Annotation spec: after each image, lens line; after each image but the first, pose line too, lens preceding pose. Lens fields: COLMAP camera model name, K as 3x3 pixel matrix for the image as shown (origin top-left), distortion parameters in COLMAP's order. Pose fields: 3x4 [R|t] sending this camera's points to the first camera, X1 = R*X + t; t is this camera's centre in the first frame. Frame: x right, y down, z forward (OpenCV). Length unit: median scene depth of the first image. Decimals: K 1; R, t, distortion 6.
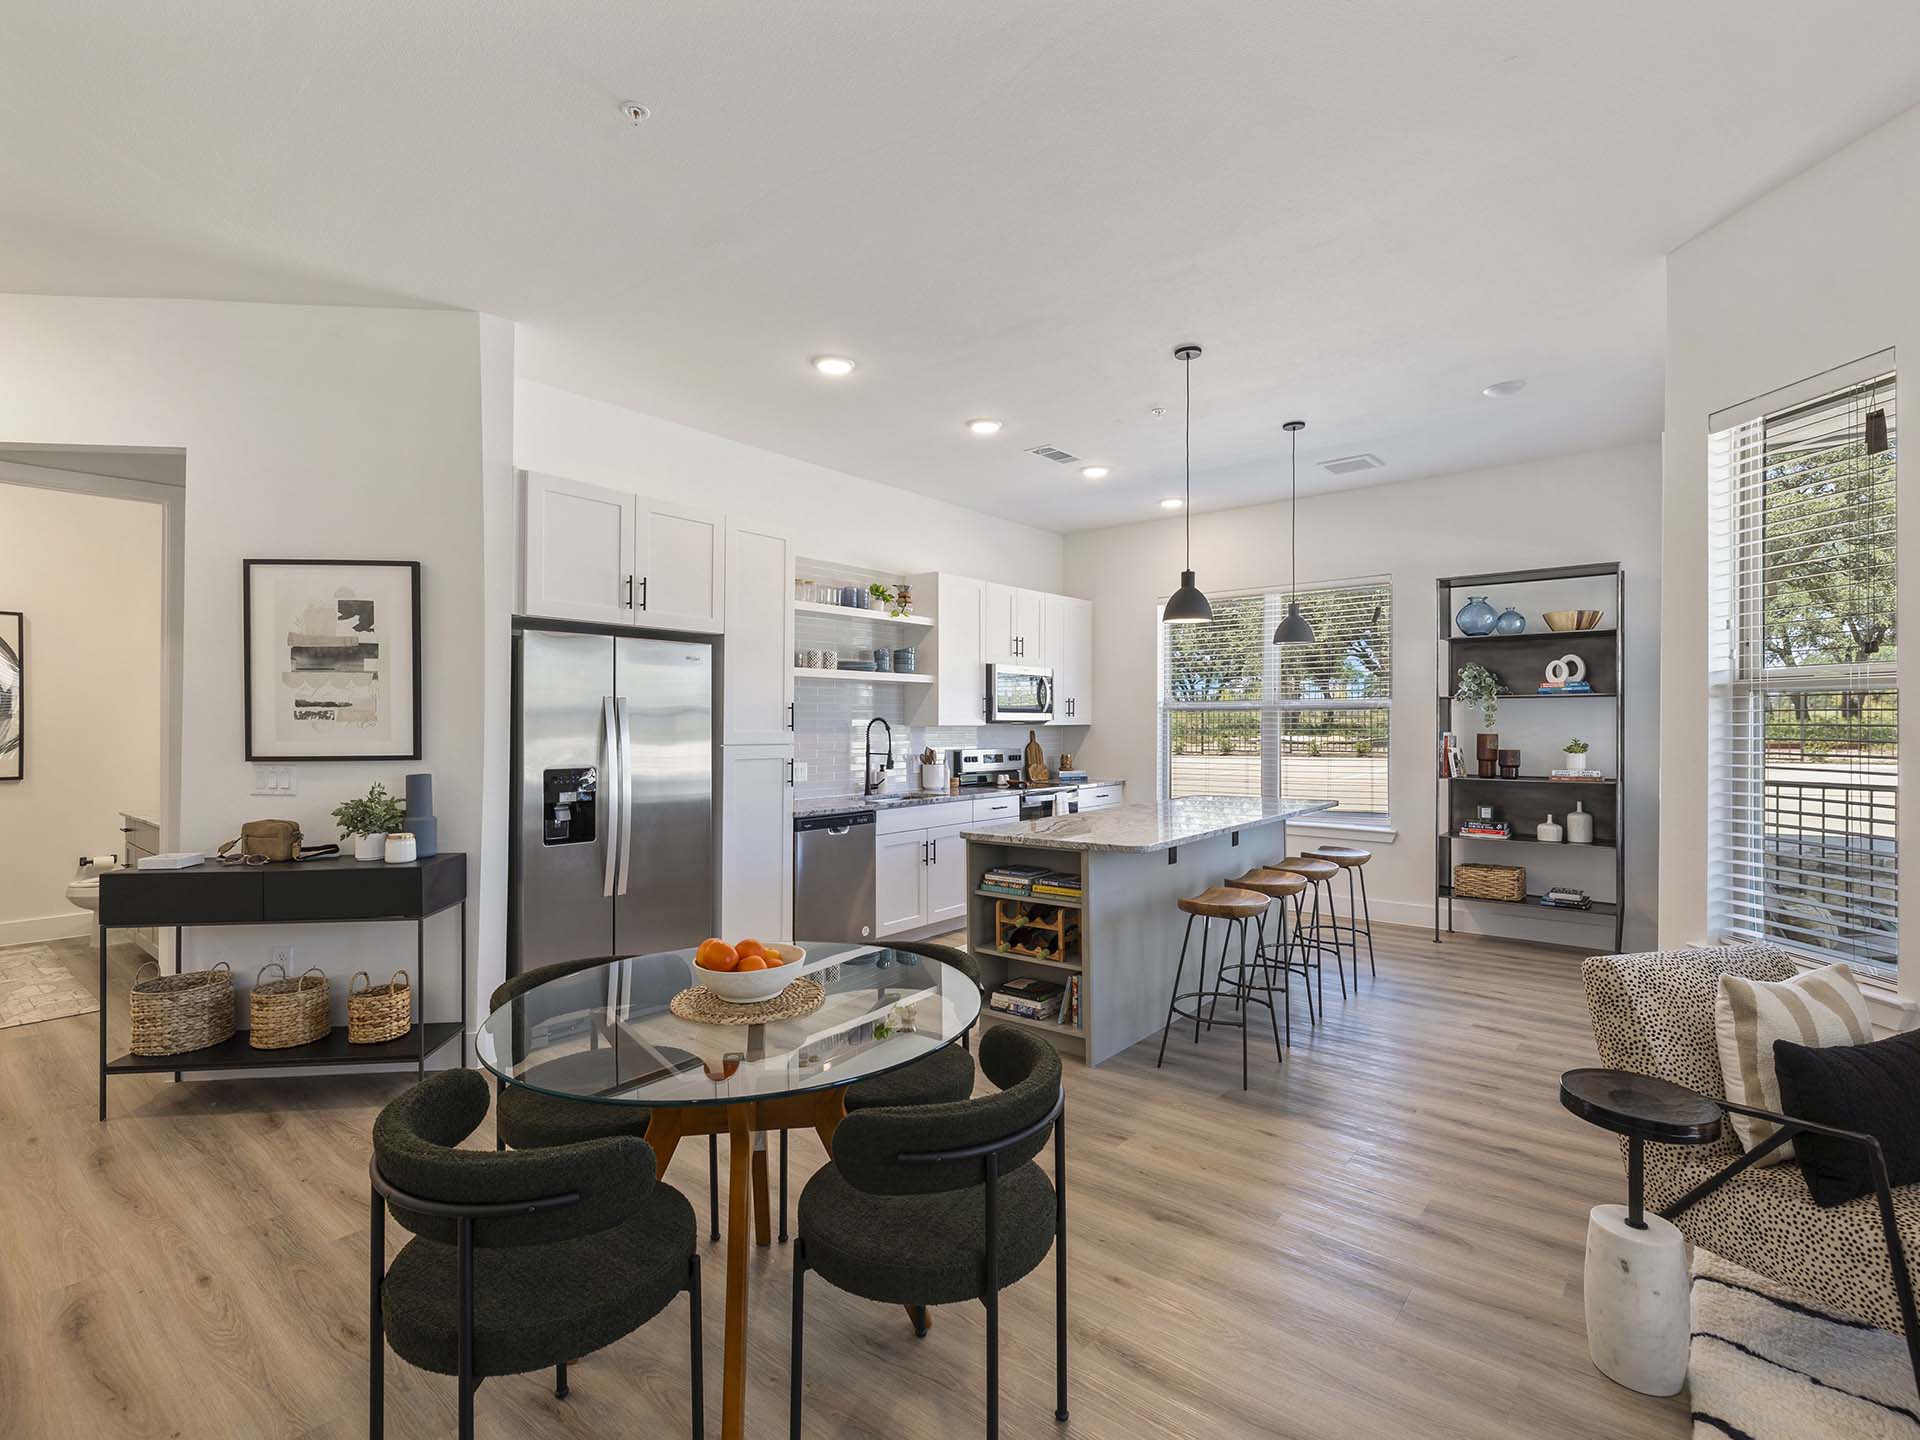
lens RADIAL K [[914.3, 0, 952.3], [0, 914.3, 717.5], [0, 0, 1]] dist [-0.000080, -0.000043]
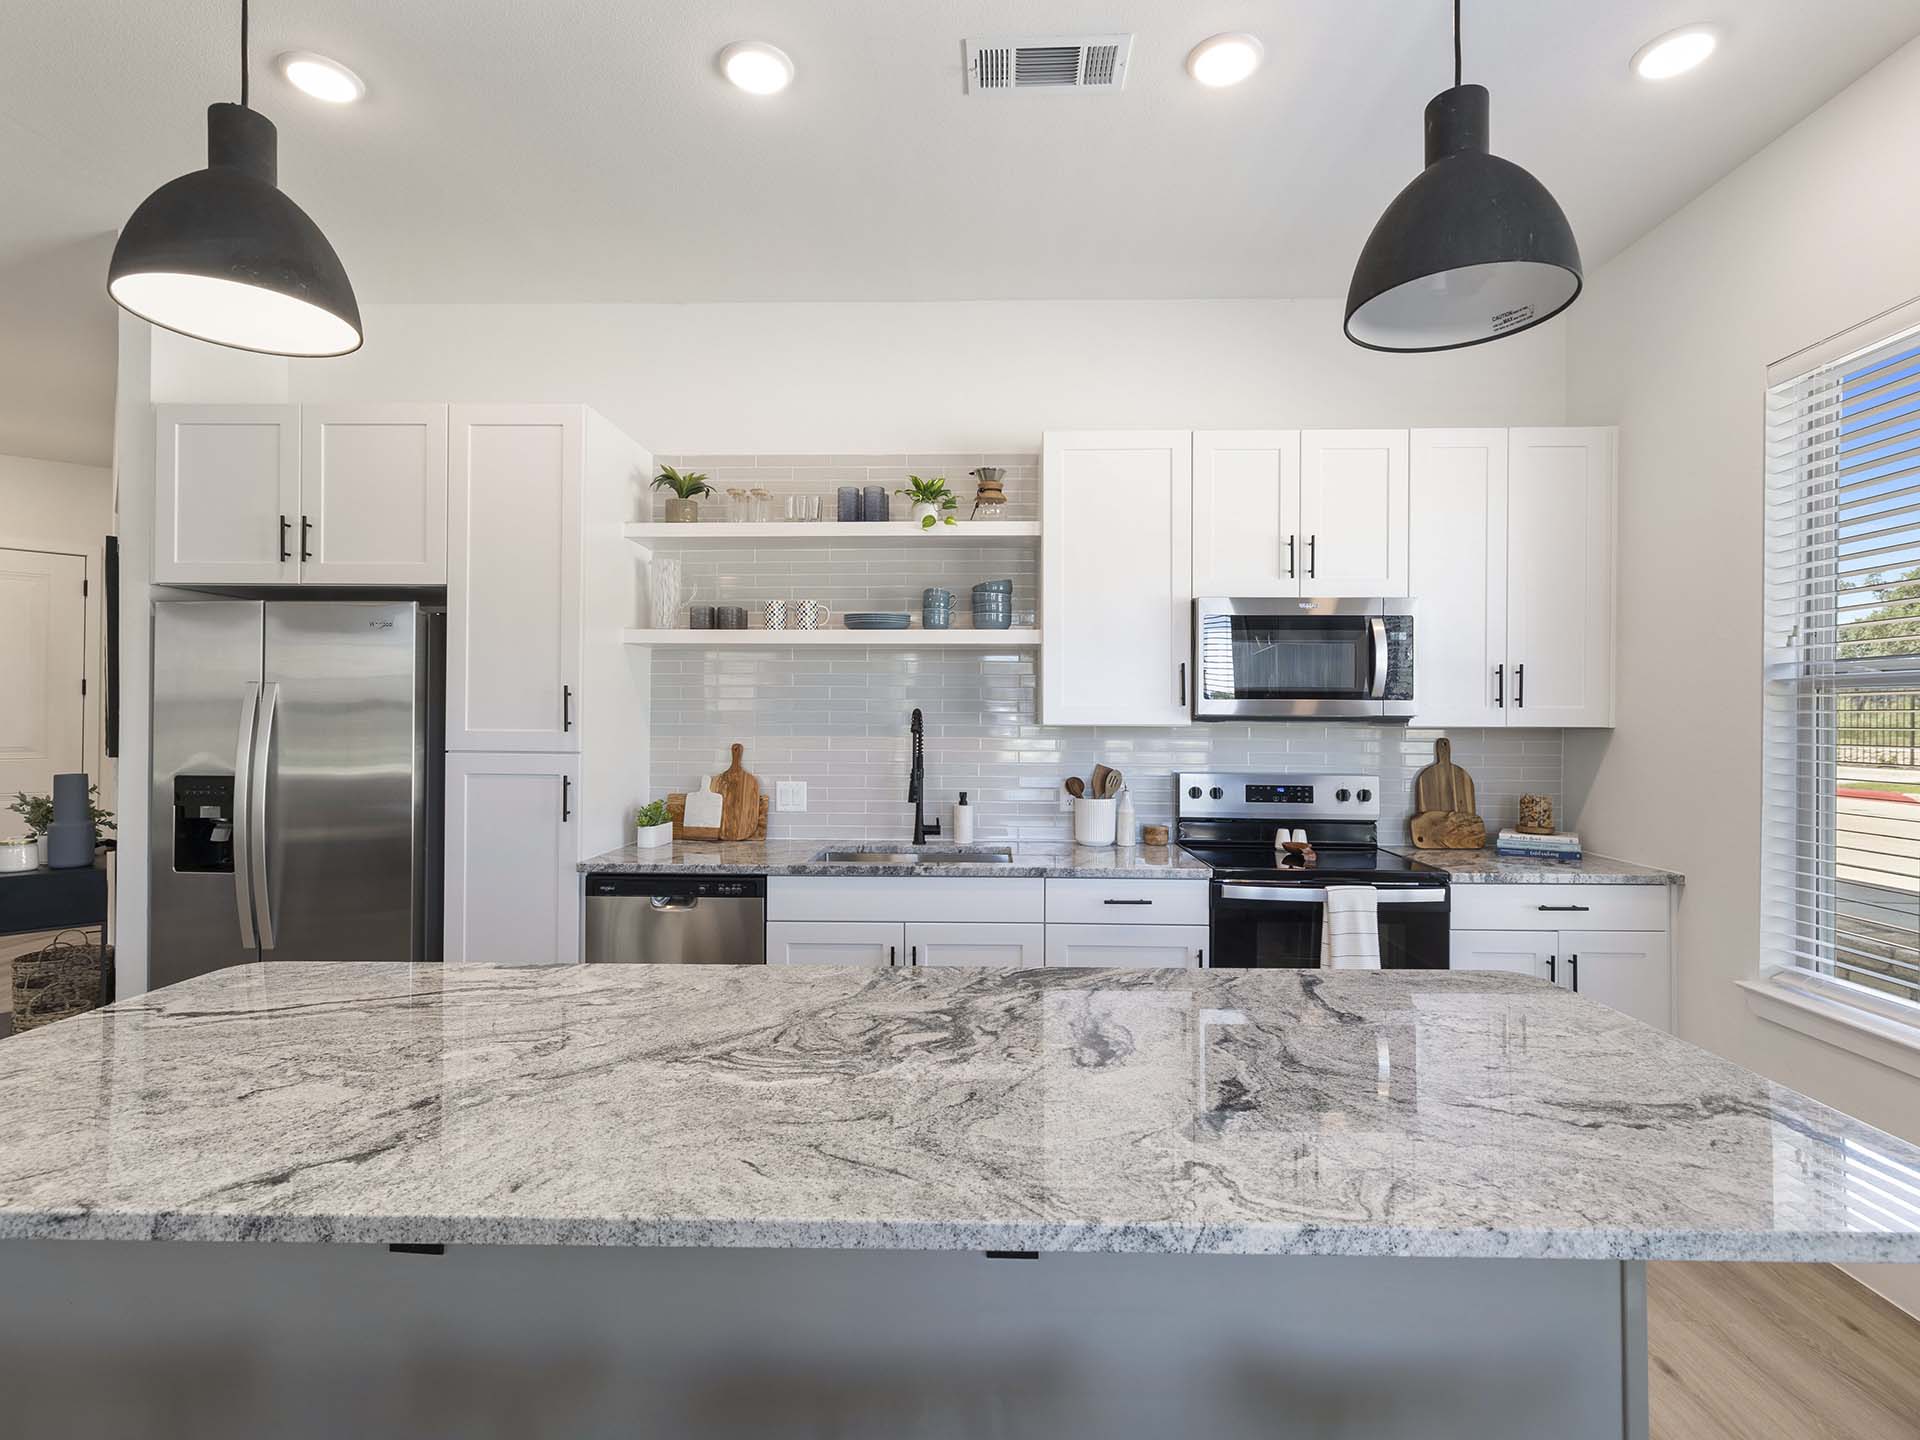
lens RADIAL K [[914.3, 0, 952.3], [0, 914.3, 717.5], [0, 0, 1]] dist [-0.000080, -0.000043]
pose [[0.613027, 0.012184, -0.789968, 0.391693], [-0.000833, 0.999890, 0.014776, -0.003605], [0.790061, -0.008400, 0.612970, 0.682620]]
